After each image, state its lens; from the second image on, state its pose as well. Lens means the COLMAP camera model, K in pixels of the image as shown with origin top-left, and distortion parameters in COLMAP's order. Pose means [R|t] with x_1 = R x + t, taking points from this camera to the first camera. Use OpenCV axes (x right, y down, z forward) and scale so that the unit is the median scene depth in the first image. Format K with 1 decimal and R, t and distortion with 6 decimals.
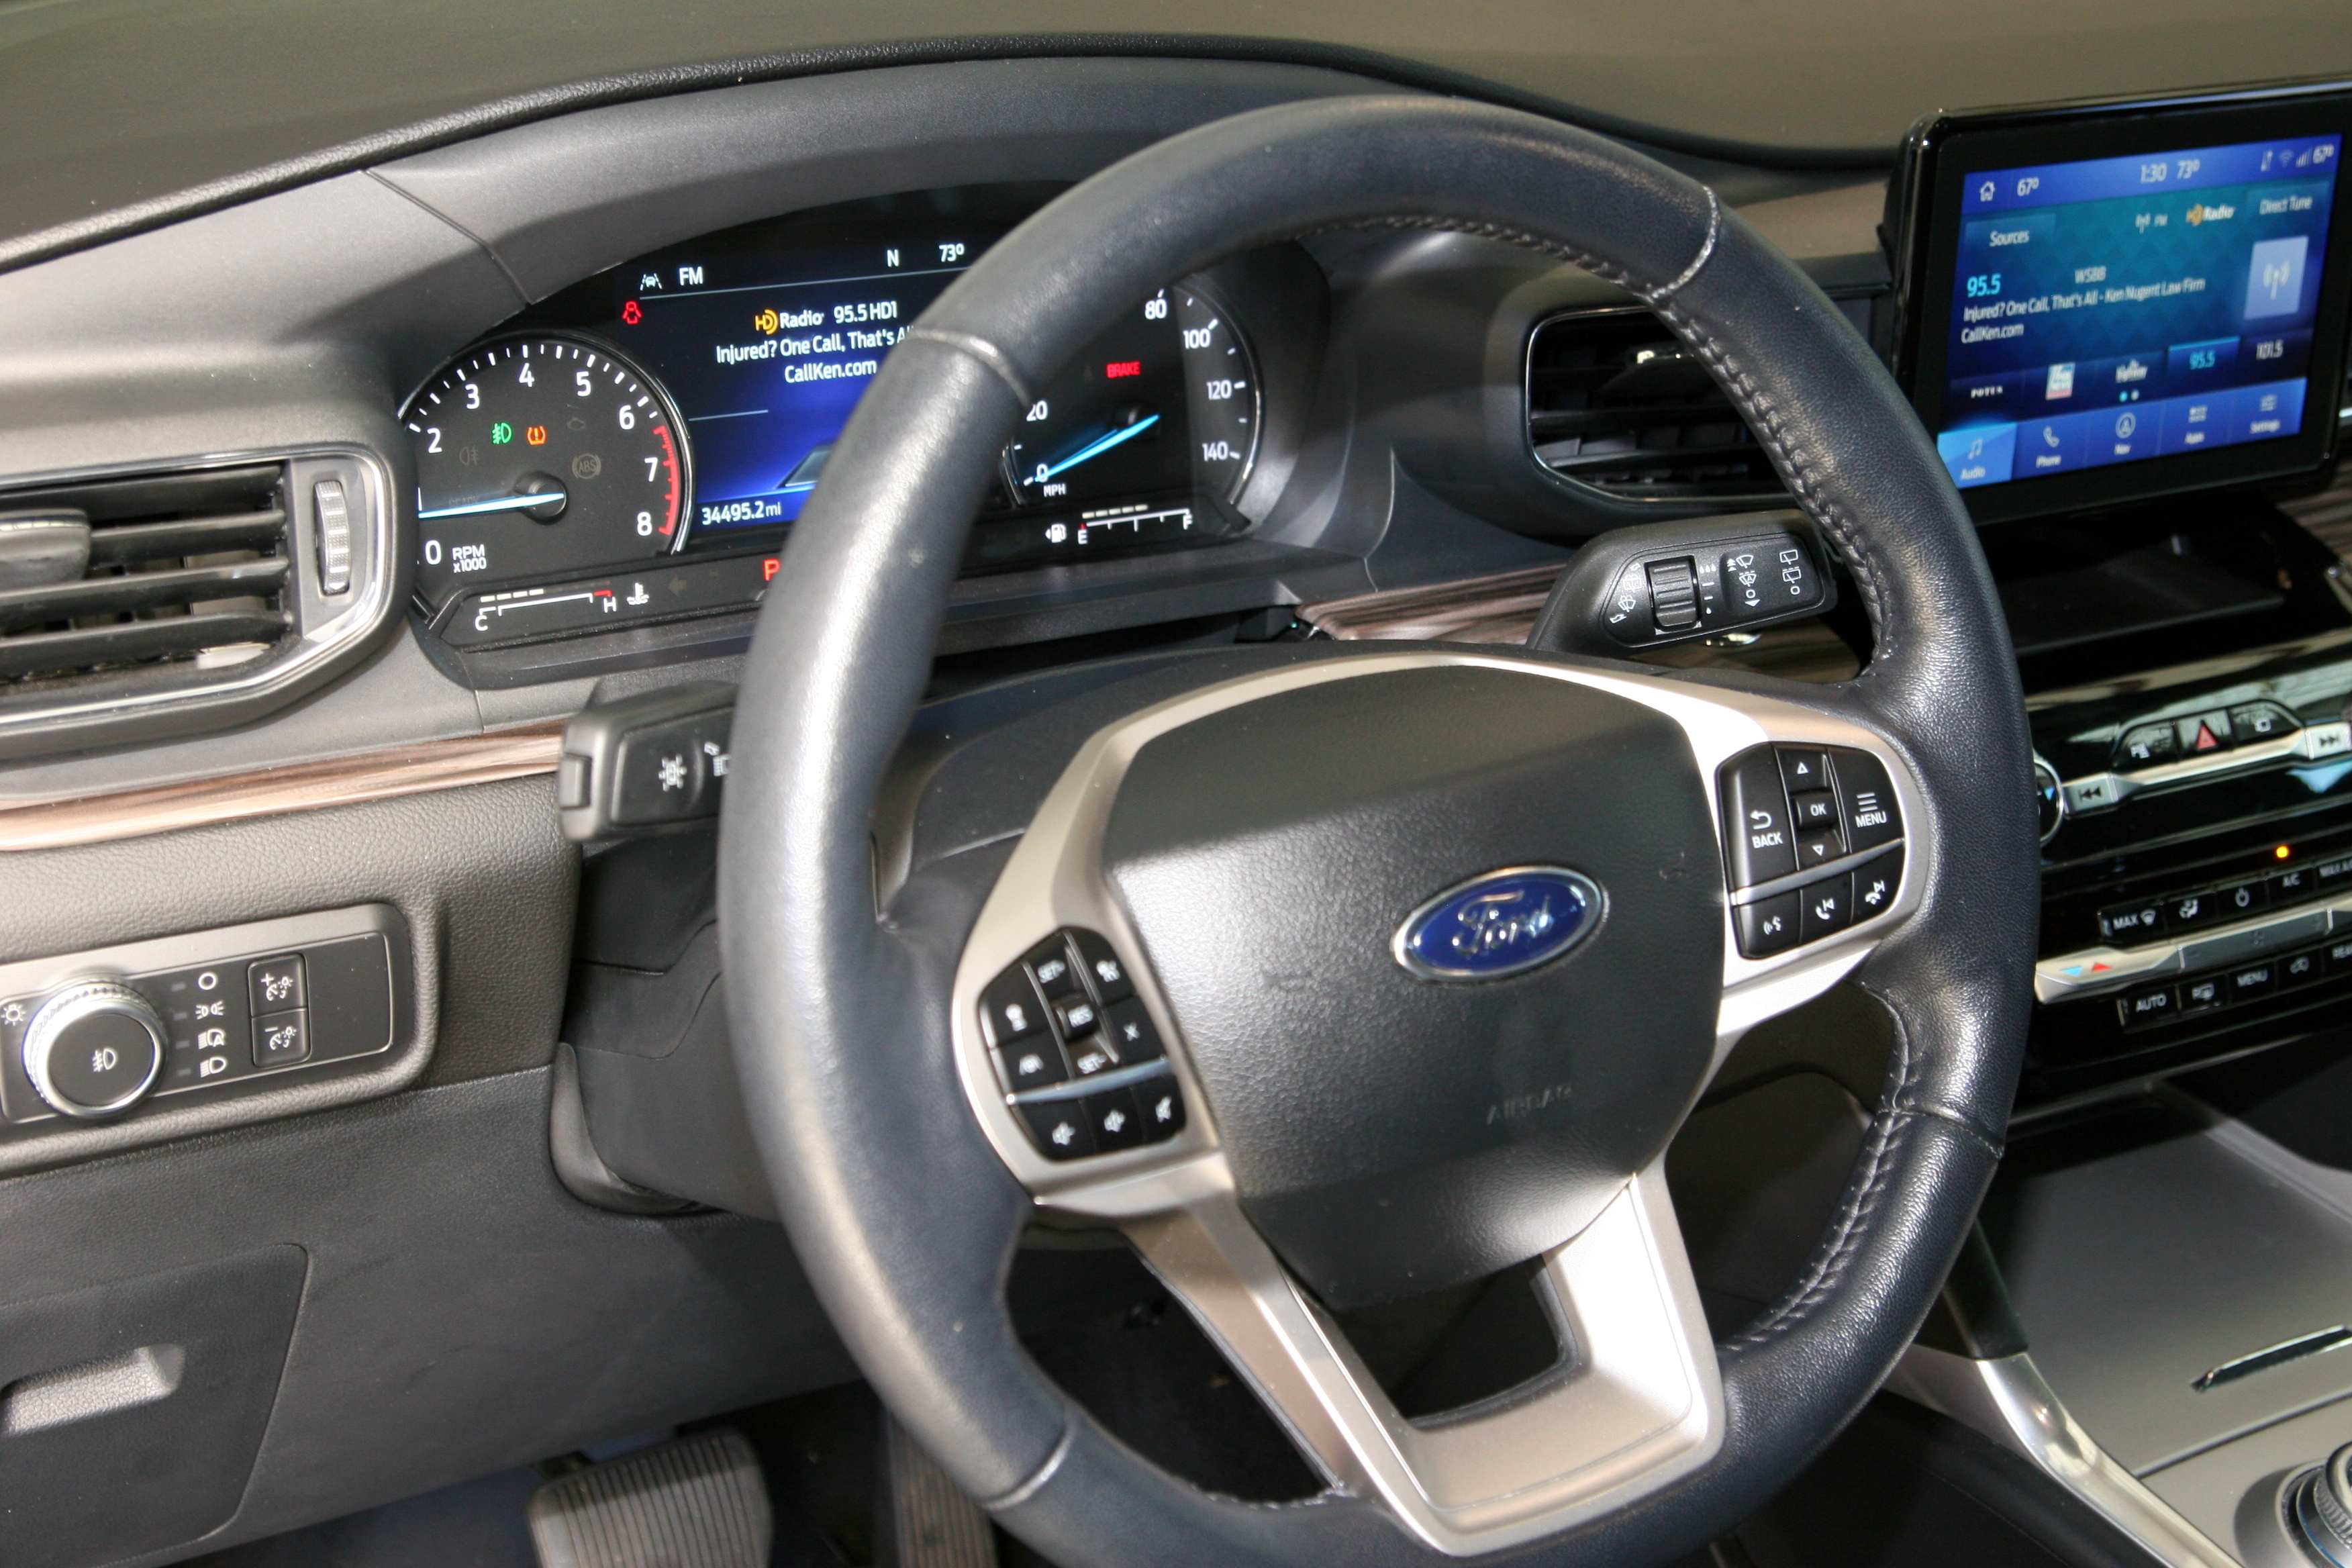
lens RADIAL K [[3477.4, 0, 1176.0], [0, 3477.4, 784.0], [0, 0, 1]] dist [0.043750, 0.180233]
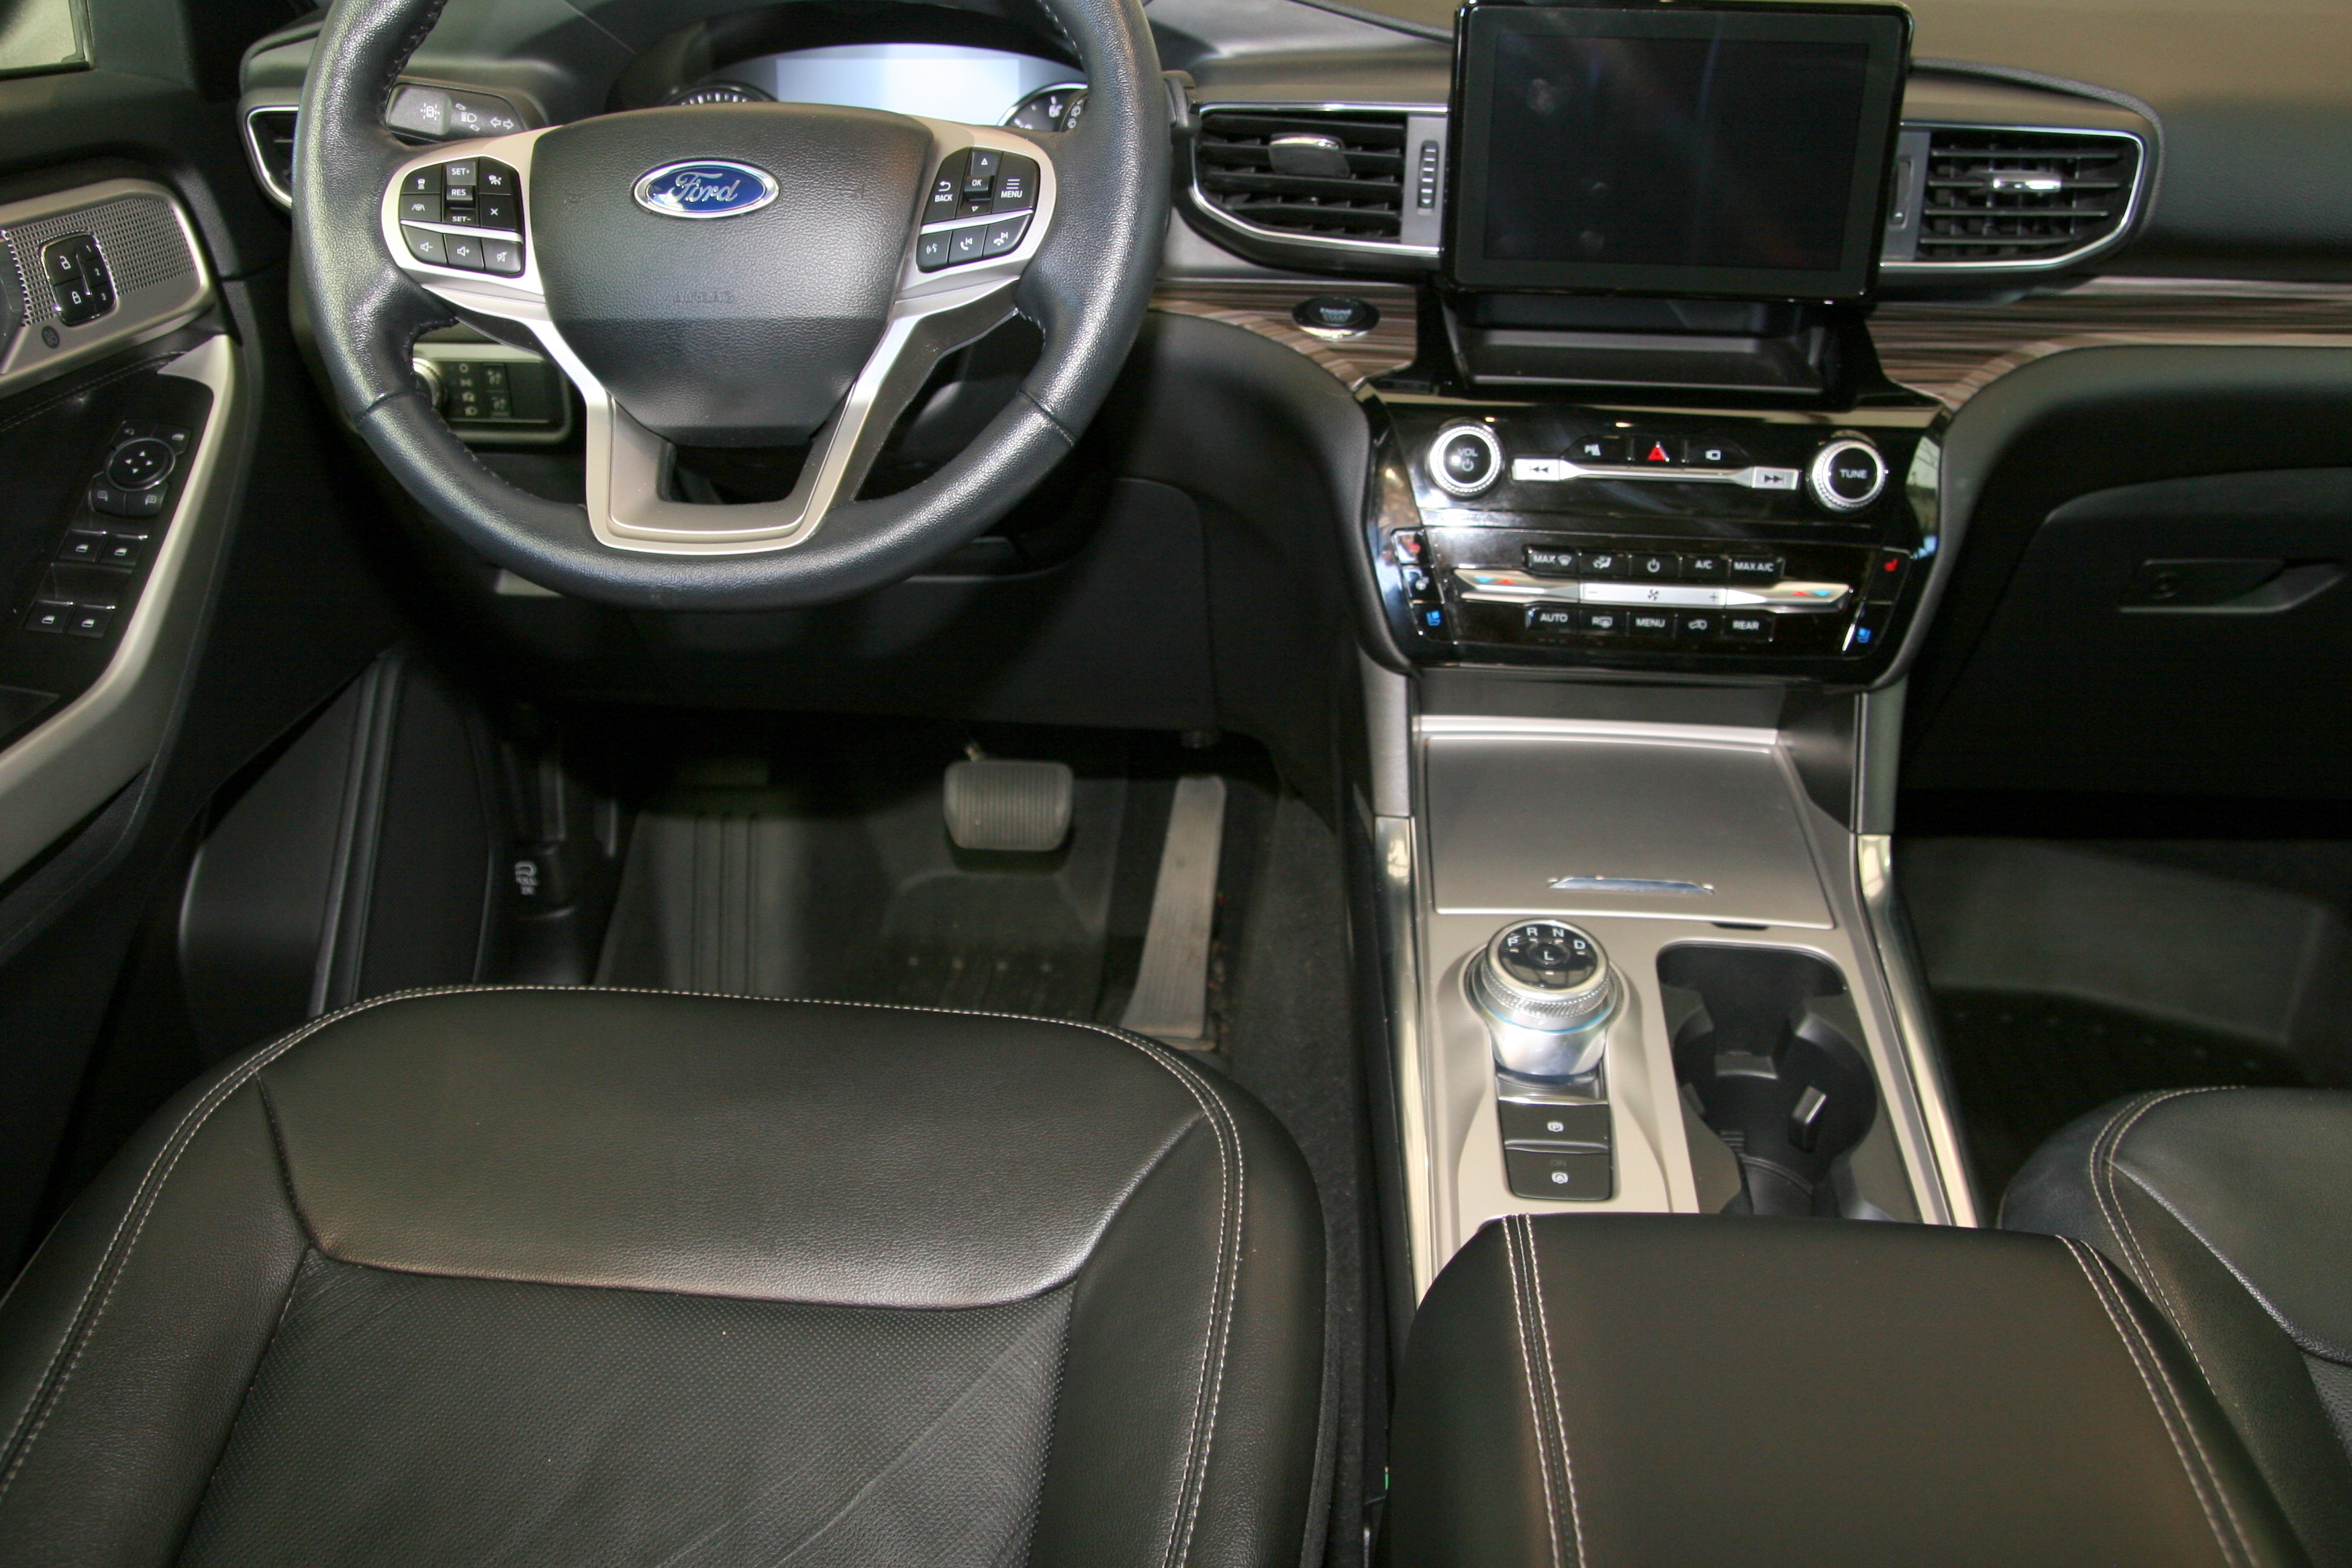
lens RADIAL K [[1857.1, 0, 1179.4], [0, 1857.1, 782.4], [0, 0, 1]] dist [-0.133482, 0.125542]
pose [[0.798031, 0.236983, -0.554062, 0.611551], [-0.190350, 0.971486, 0.141358, 0.051037], [0.571763, -0.007342, 0.820386, 0.275036]]
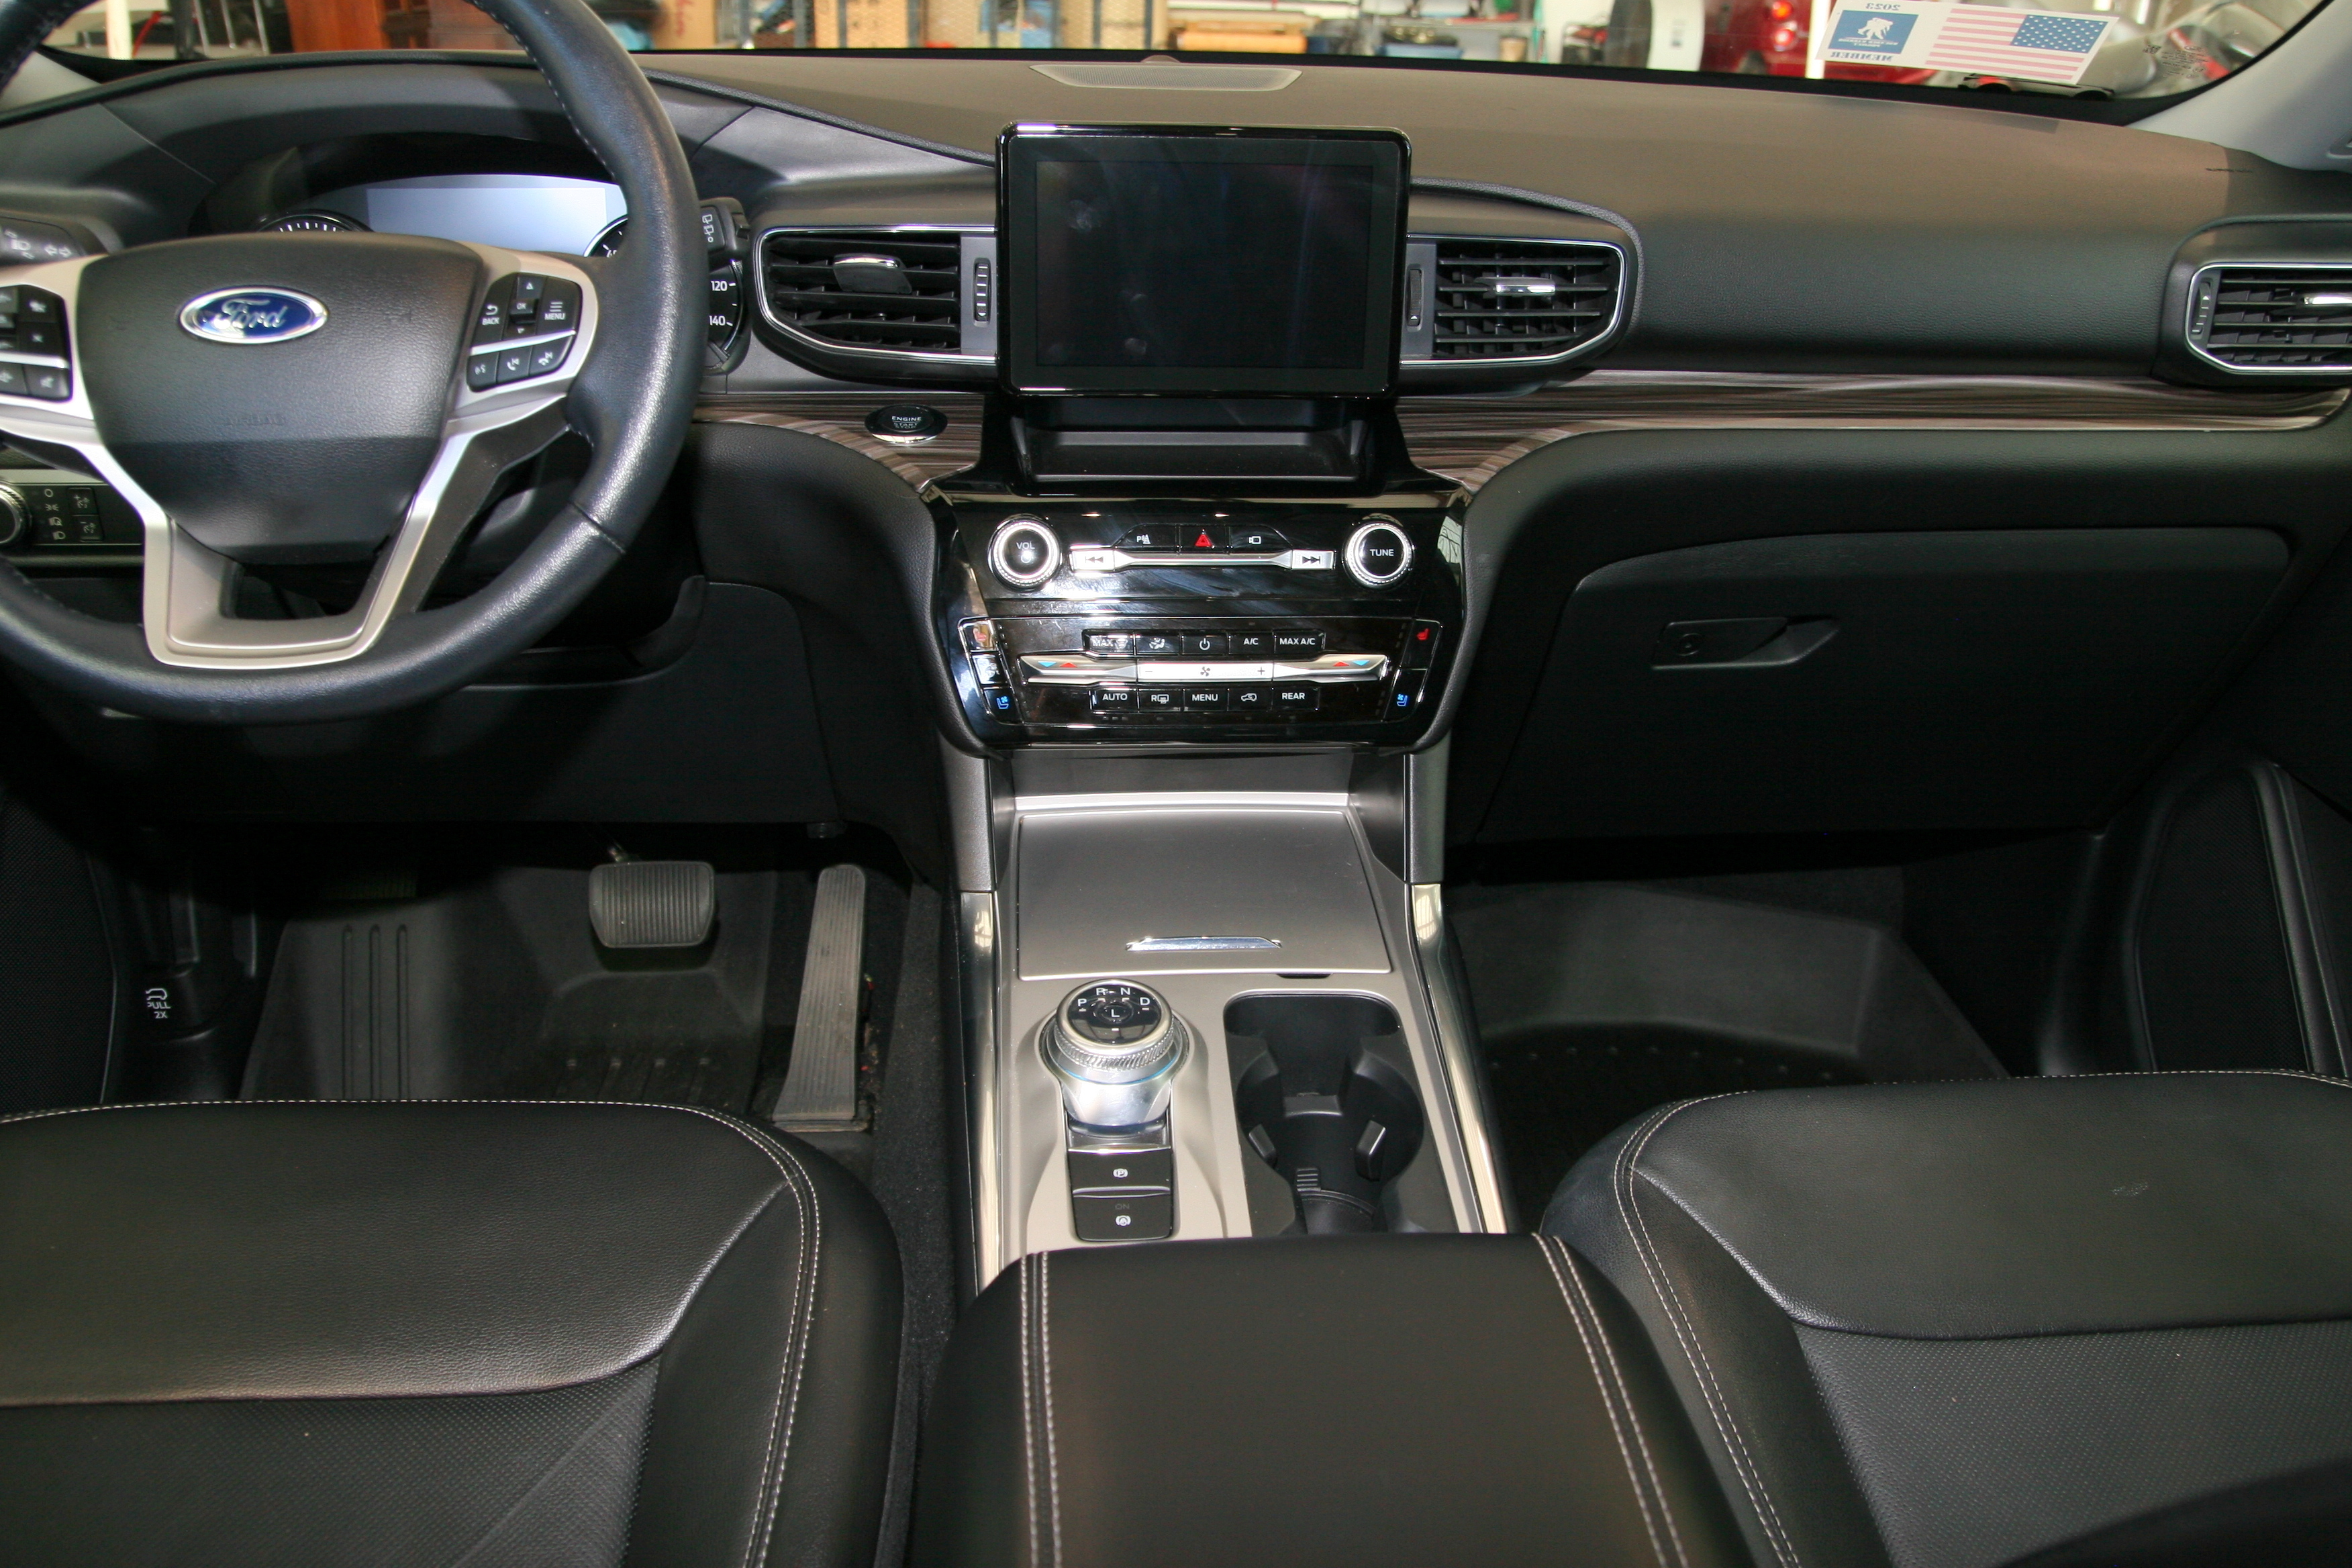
lens RADIAL K [[1798.3, 0, 1176.0], [0, 1798.3, 784.0], [0, 0, 1]] dist [-0.137934, 0.117795]
pose [[0.883073, 0.169827, -0.437425, 0.676084], [-0.156529, 0.985426, 0.066584, 0.043773], [0.442358, 0.009671, 0.896787, 0.291101]]
